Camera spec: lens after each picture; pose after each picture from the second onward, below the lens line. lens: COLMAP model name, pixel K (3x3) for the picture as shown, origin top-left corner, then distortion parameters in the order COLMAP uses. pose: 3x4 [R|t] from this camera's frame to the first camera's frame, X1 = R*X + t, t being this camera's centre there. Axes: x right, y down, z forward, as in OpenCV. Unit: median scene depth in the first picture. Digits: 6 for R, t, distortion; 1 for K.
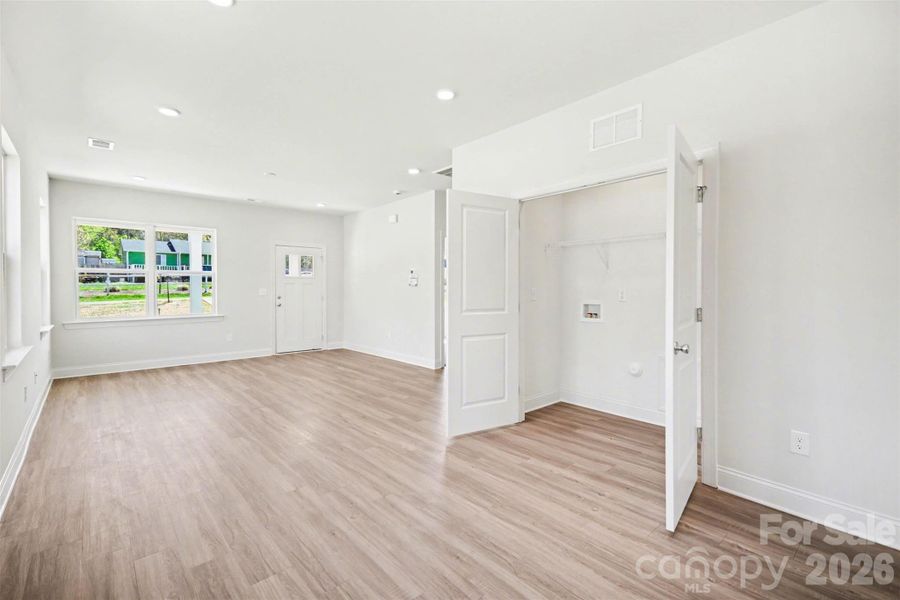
lens RADIAL K [[394.0, 0, 458.0], [0, 394.0, 288.8], [0, 0, 1]] dist [-0.000397, -0.000008]
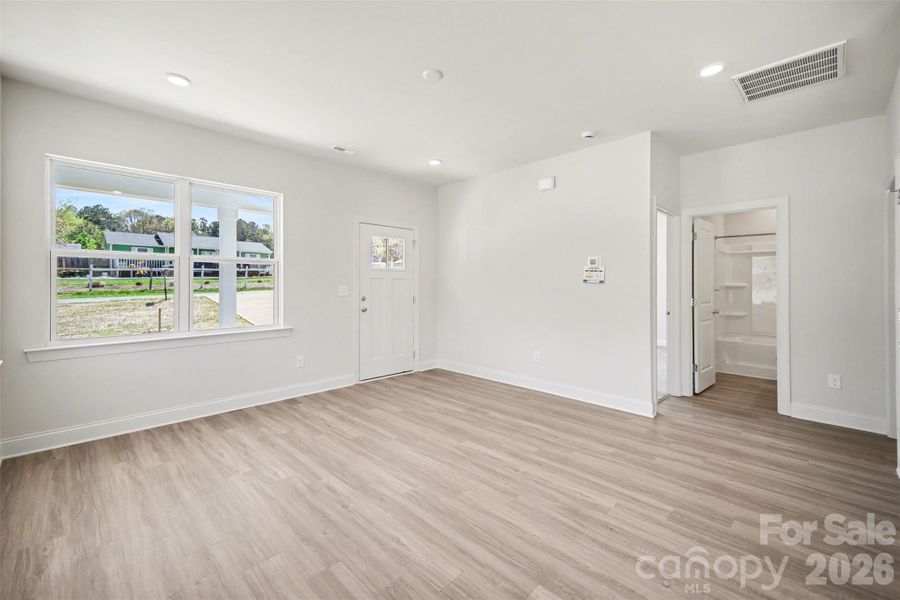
lens RADIAL K [[379.4, 0, 451.9], [0, 379.4, 277.3], [0, 0, 1]] dist [0.014855, 0.000177]
pose [[0.999459, 0.004164, 0.032637, -0.212994], [-0.003545, 0.999813, -0.018990, -0.002335], [-0.032710, 0.018864, 0.999287, 0.219363]]
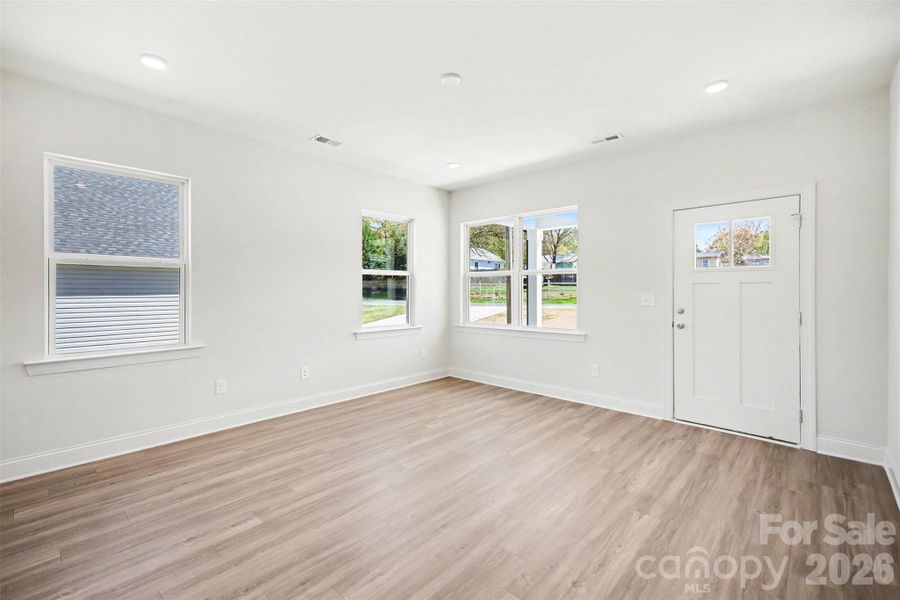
lens RADIAL K [[394.0, 0, 458.0], [0, 394.0, 288.8], [0, 0, 1]] dist [-0.000397, -0.000008]
pose [[0.072025, -0.005373, -0.997388, 0.024924], [-0.001784, 0.999983, -0.005515, -0.002600], [0.997401, 0.002177, 0.072014, 0.445765]]
